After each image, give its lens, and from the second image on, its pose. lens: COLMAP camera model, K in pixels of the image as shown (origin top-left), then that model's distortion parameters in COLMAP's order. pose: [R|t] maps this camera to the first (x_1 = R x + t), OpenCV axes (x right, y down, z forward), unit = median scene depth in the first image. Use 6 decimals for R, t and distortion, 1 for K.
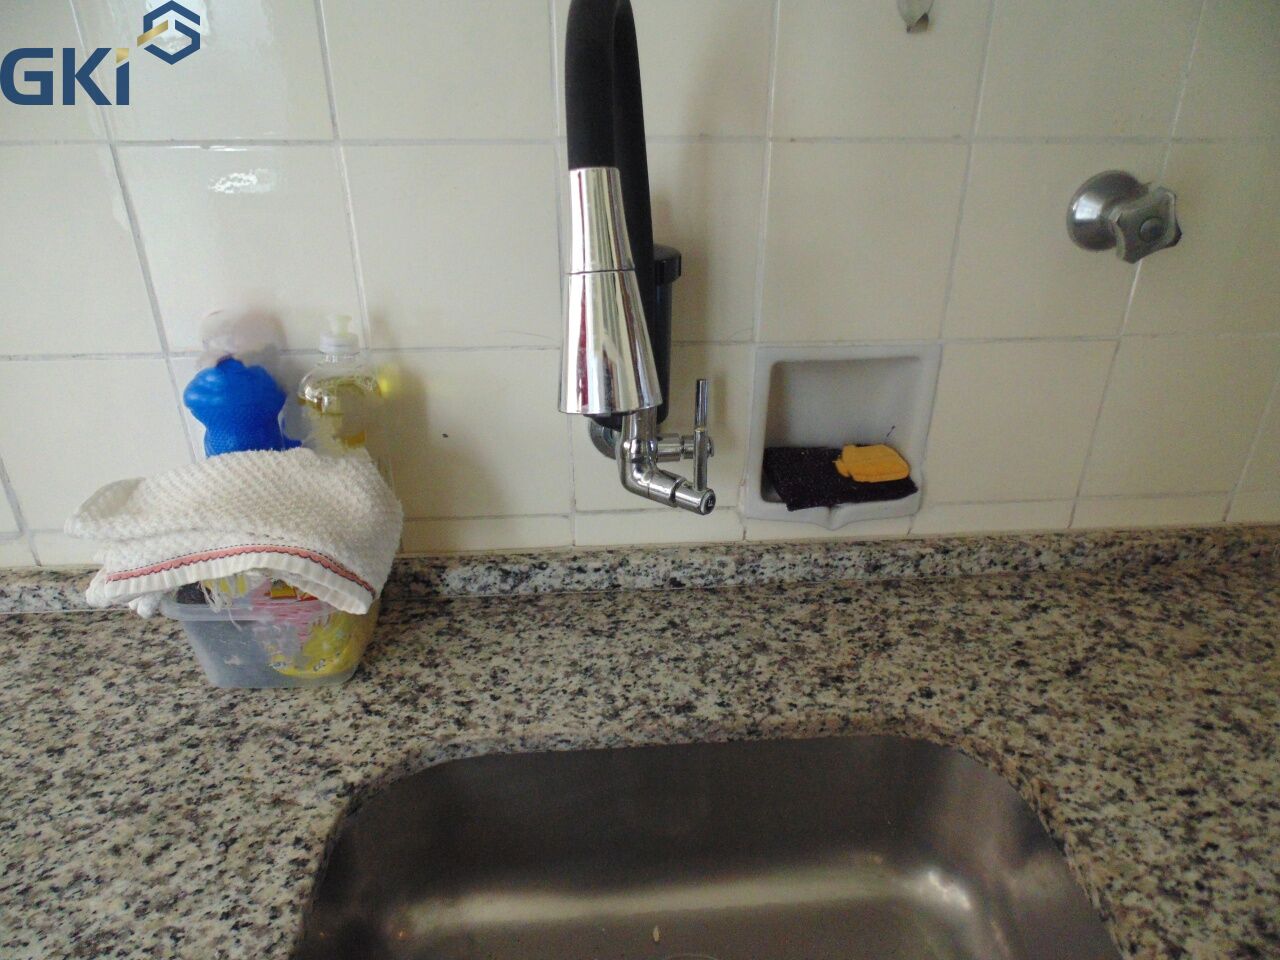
lens RADIAL K [[853.4, 0, 652.2], [0, 853.4, 478.1], [0, 0, 1]] dist [-0.010415, -0.000788]
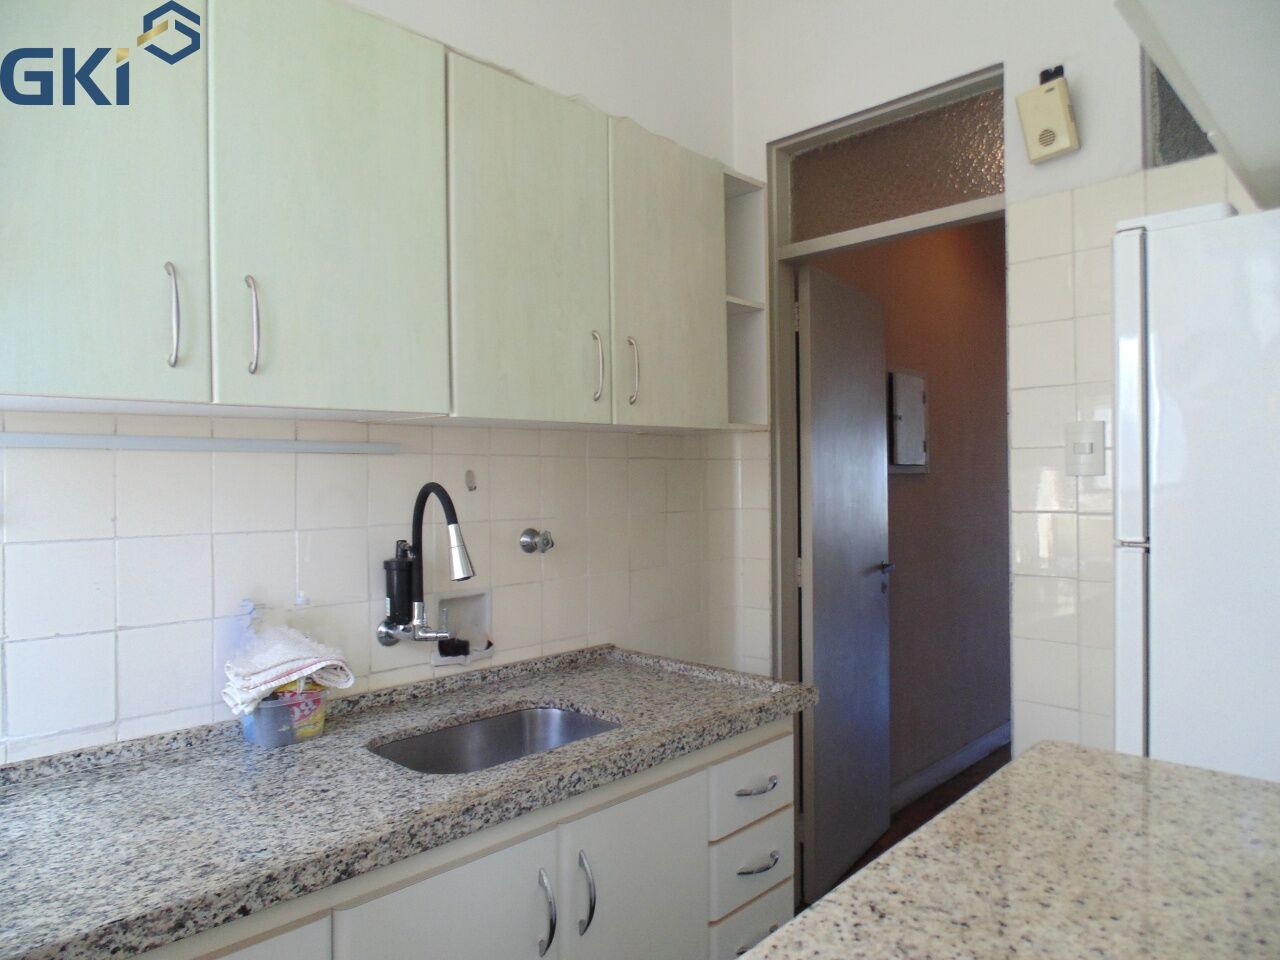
lens RADIAL K [[853.4, 0, 640.5], [0, 853.4, 481.2], [0, 0, 1]] dist [-0.010415, -0.000788]
pose [[0.745398, -0.011111, 0.666527, -1.215604], [0.304614, 0.895044, -0.325739, 0.619217], [-0.592952, 0.445839, 0.670548, -1.396339]]
